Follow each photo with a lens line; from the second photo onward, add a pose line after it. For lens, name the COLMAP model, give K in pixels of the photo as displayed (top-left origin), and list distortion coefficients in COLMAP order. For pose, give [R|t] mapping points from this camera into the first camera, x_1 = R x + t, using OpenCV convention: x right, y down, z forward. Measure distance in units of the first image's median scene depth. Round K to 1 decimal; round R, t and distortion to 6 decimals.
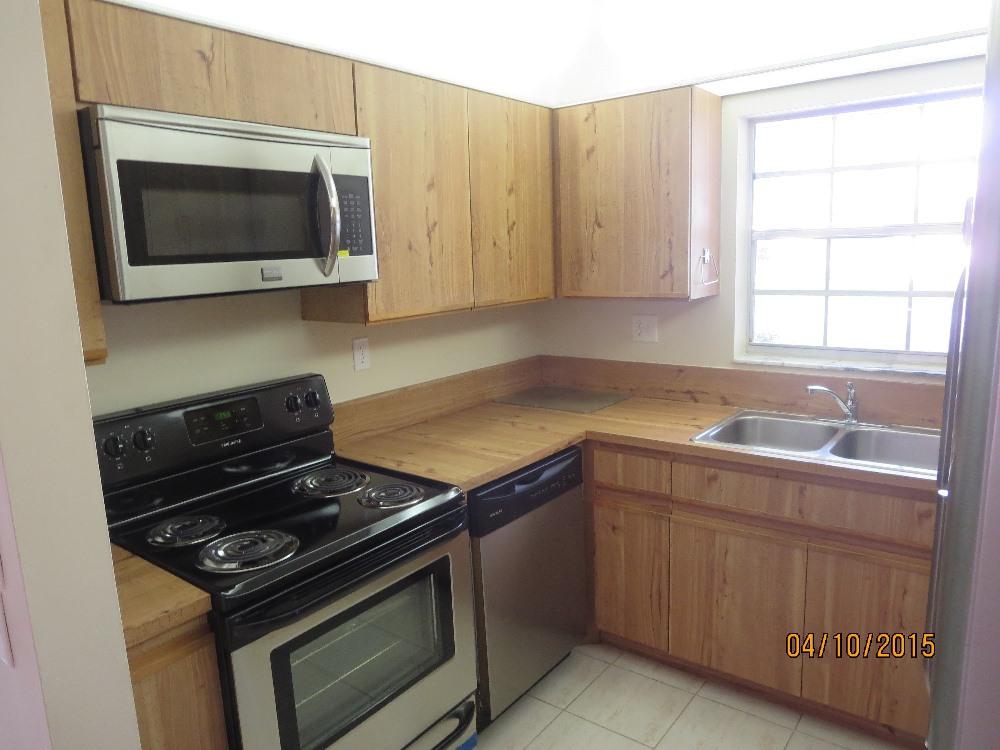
lens RADIAL K [[704.2, 0, 498.2], [0, 704.2, 374.3], [0, 0, 1]] dist [-0.021835, 0.002754]
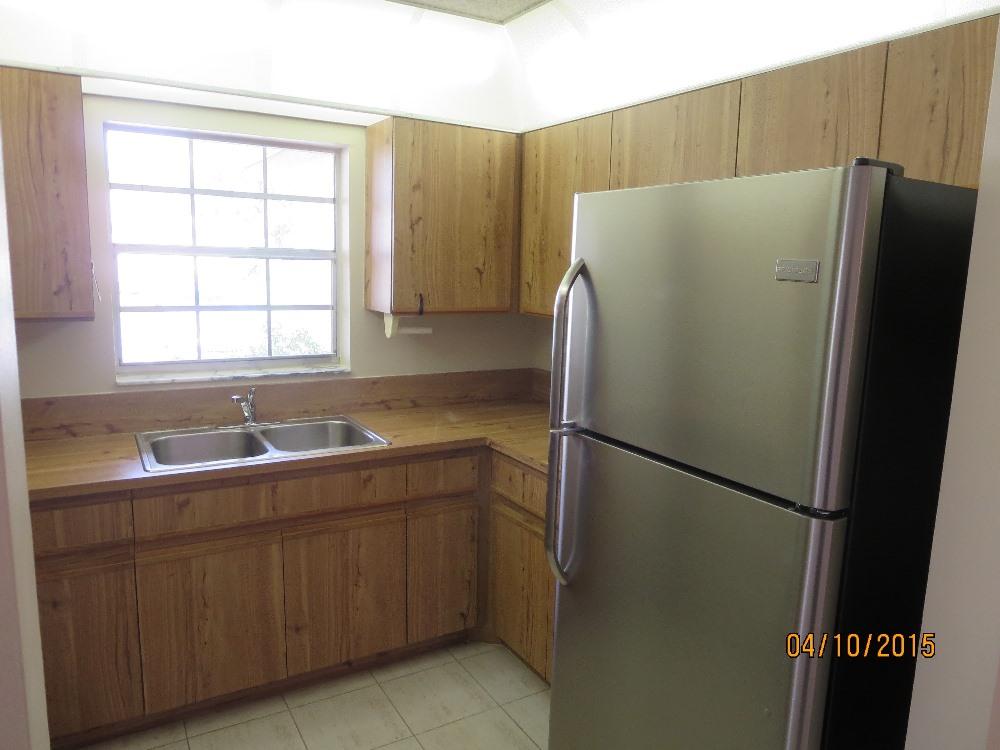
lens RADIAL K [[704.2, 0, 497.7], [0, 704.2, 375.4], [0, 0, 1]] dist [-0.021835, 0.002754]
pose [[0.384697, -0.103606, 0.917210, -0.366198], [0.123019, 0.990571, 0.060296, -0.028116], [-0.914808, 0.089638, 0.393815, 0.211275]]
